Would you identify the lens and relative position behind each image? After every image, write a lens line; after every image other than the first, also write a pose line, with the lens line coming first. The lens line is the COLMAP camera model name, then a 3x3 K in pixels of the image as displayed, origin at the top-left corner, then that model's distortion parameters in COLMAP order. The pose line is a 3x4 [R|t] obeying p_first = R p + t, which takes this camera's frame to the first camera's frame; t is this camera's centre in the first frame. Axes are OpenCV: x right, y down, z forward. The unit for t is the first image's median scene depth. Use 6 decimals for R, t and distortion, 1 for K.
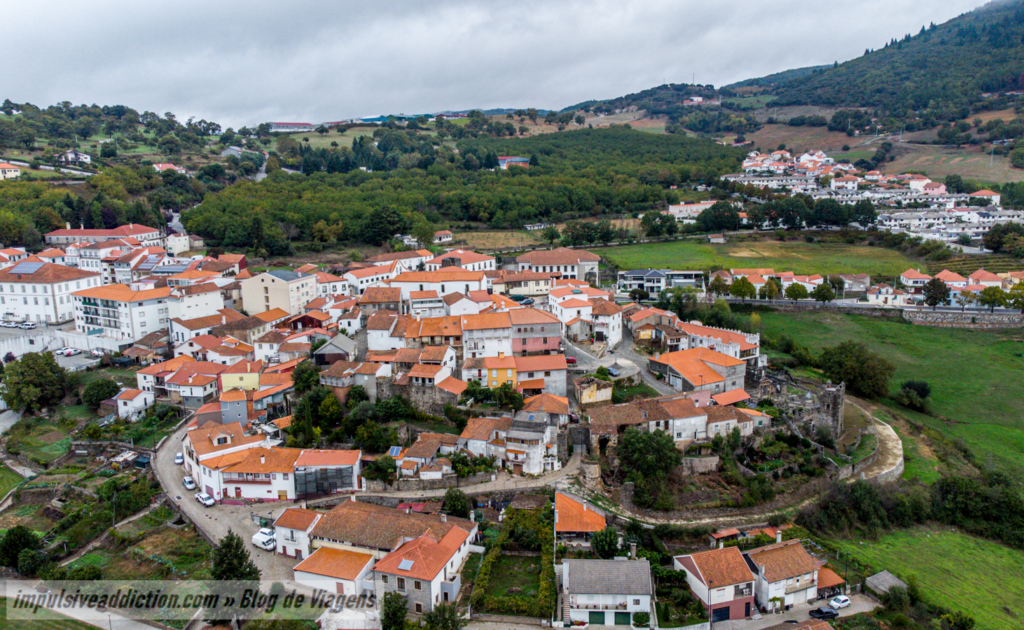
lens RADIAL K [[839.7, 0, 524.1], [0, 839.7, 313.3], [0, 0, 1]] dist [0.039793, 0.047437]
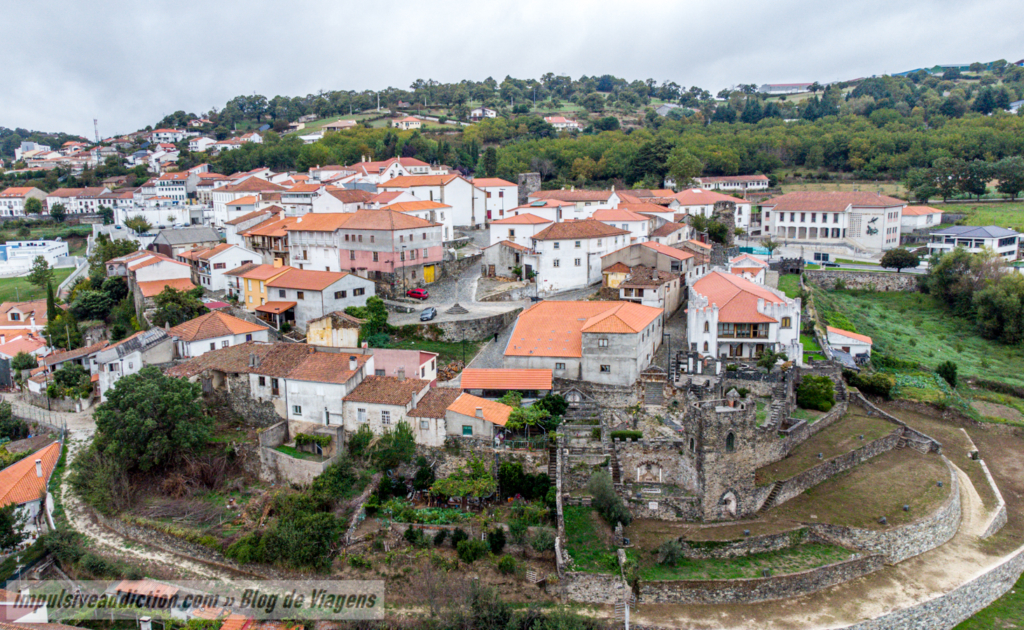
lens RADIAL K [[839.7, 0, 524.1], [0, 839.7, 313.3], [0, 0, 1]] dist [0.039793, 0.047437]
pose [[0.703482, 0.114600, -0.701413, 0.296161], [-0.120801, 0.991834, 0.040893, 0.018167], [0.700371, 0.055964, 0.711581, 0.312627]]
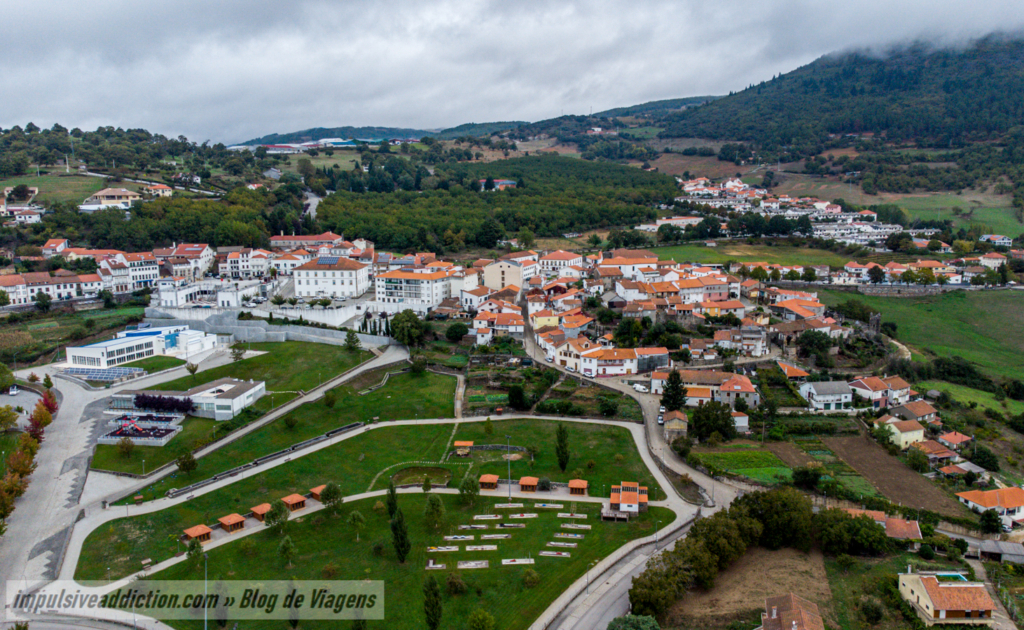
lens RADIAL K [[839.7, 0, 524.1], [0, 839.7, 313.3], [0, 0, 1]] dist [0.039793, 0.047437]
pose [[0.981401, -0.017708, 0.191149, -0.364154], [0.021294, 0.999633, -0.016719, 0.047162], [-0.190783, 0.020479, 0.981419, -0.330284]]
